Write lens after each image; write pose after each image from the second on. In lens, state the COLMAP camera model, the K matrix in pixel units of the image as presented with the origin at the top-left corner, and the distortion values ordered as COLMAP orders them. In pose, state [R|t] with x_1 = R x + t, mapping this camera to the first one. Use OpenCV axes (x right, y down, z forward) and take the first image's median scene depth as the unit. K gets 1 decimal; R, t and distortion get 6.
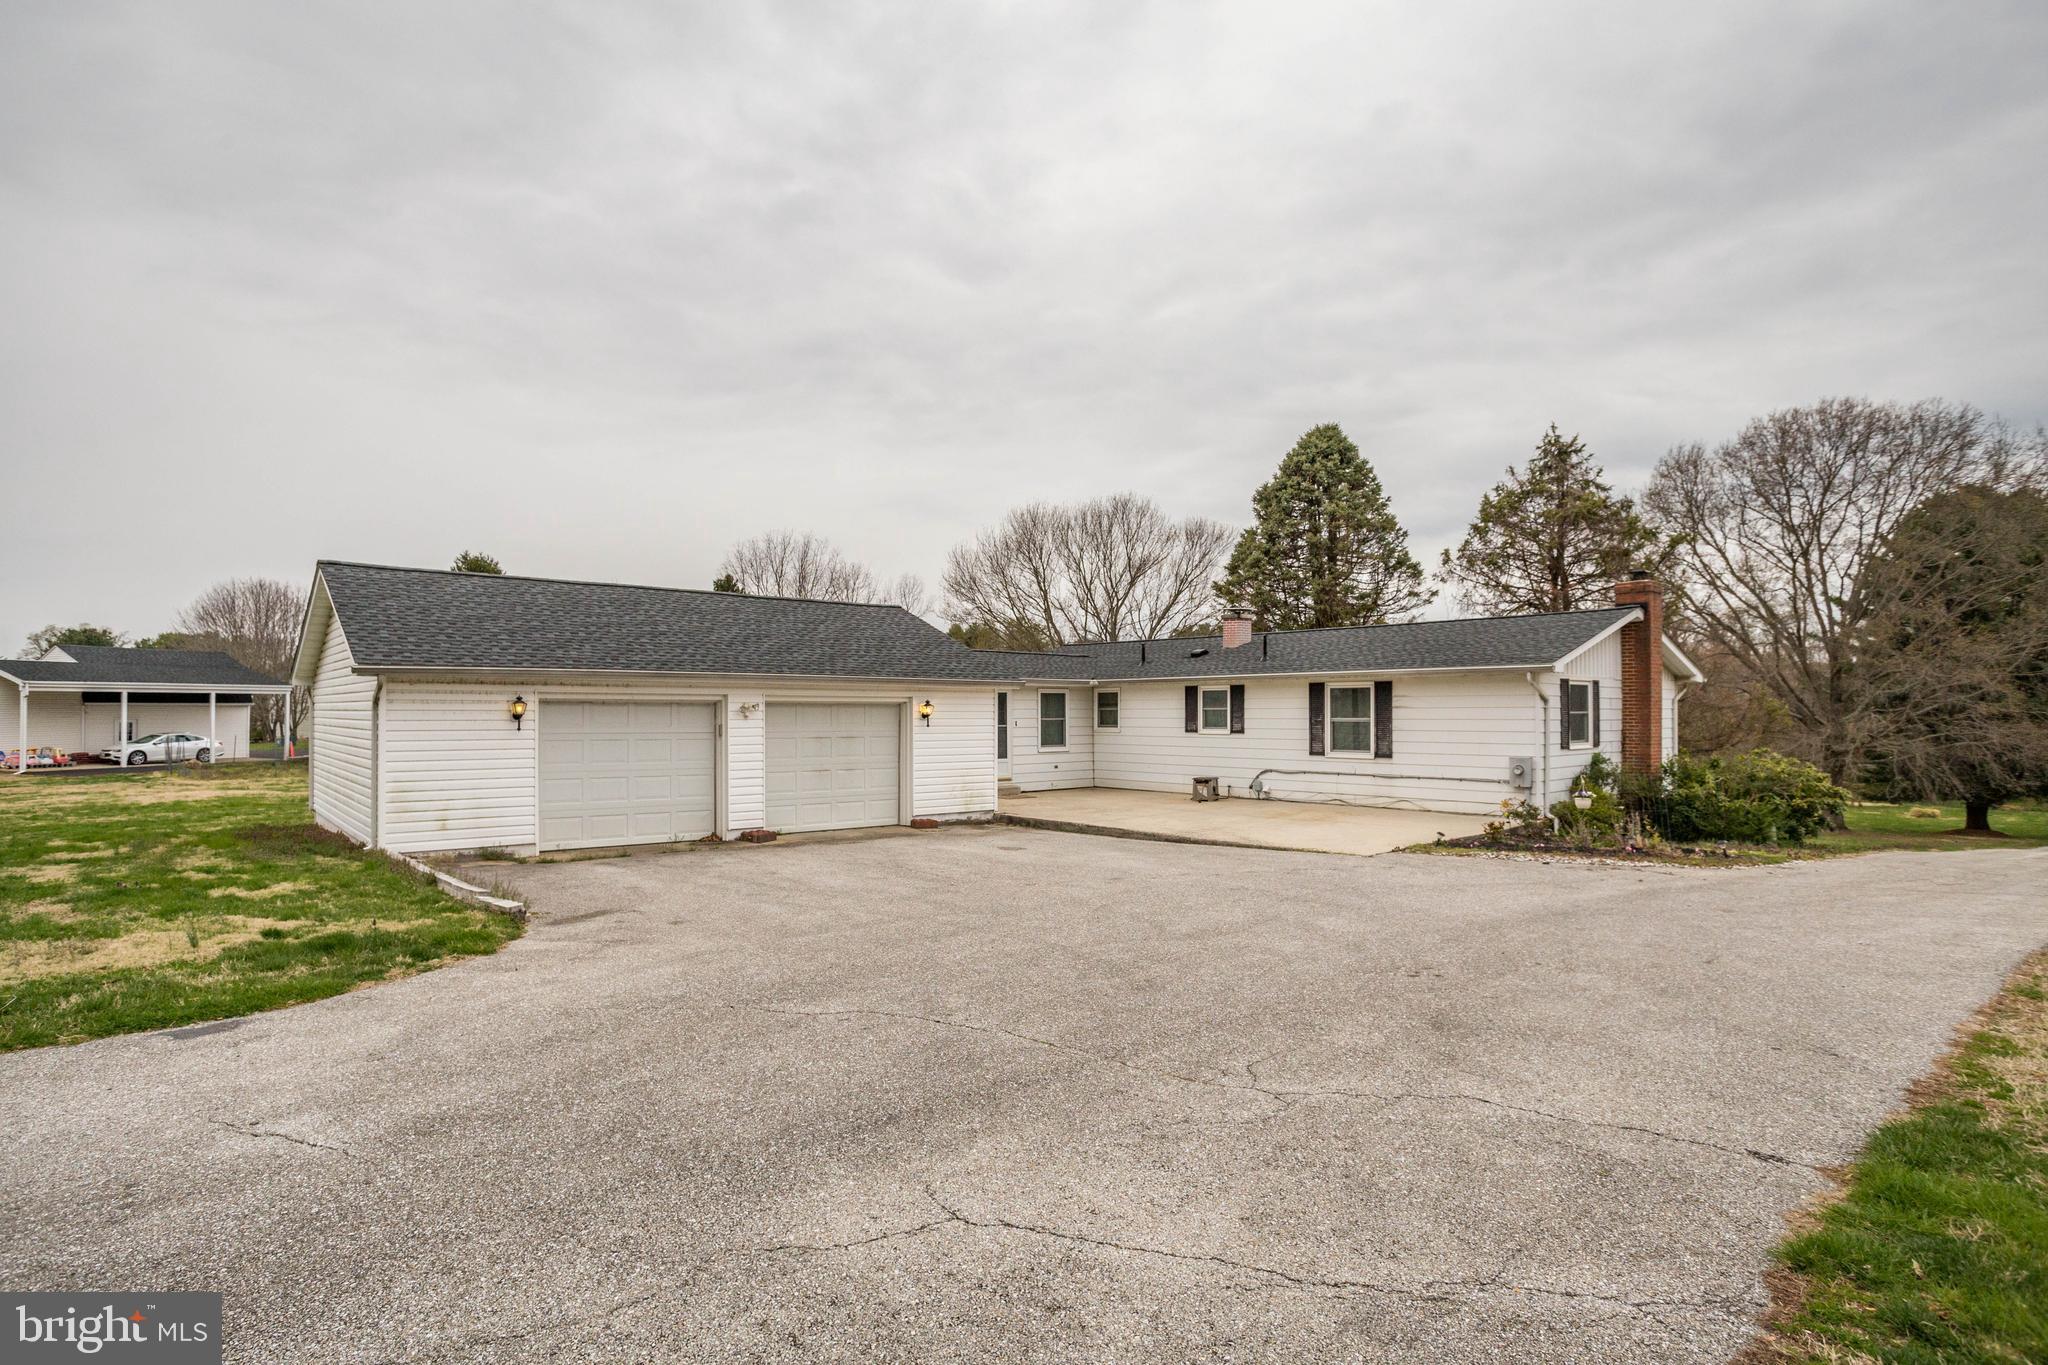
lens RADIAL K [[1026.3, 0, 1024.0], [0, 1026.3, 682.5], [0, 0, 1]] dist [-0.044258, 0.000188]
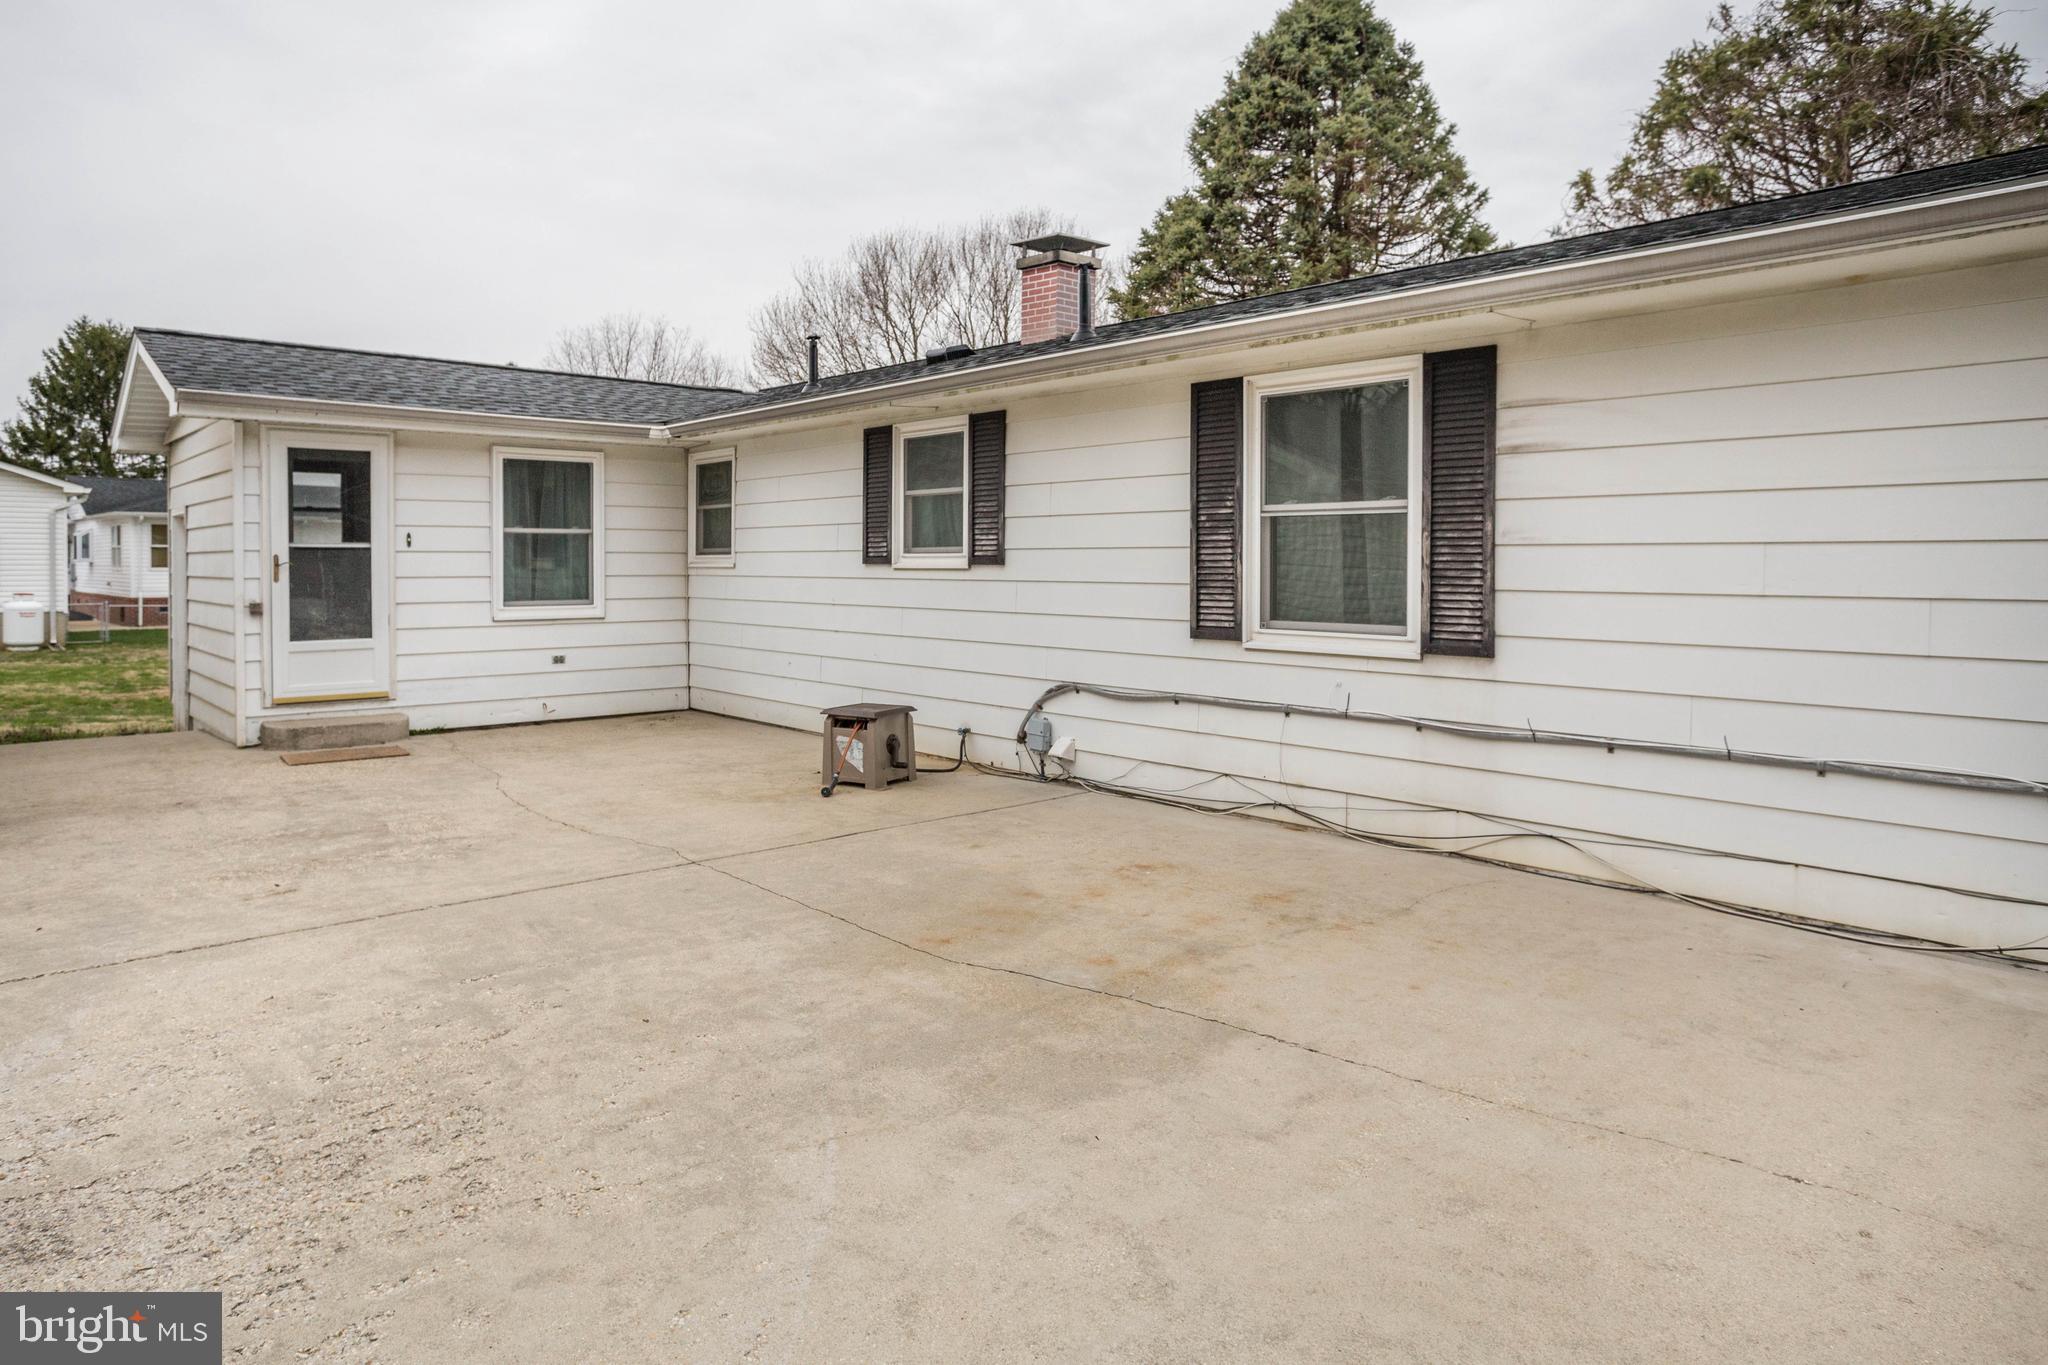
lens RADIAL K [[1242.2, 0, 1029.4], [0, 1242.2, 537.9], [0, 0, 1]] dist [-0.000866, 0.000257]
pose [[0.999581, 0.008126, 0.027790, 0.206430], [-0.008262, 0.999954, 0.004790, 0.038386], [-0.027750, -0.005017, 0.999602, 0.604738]]
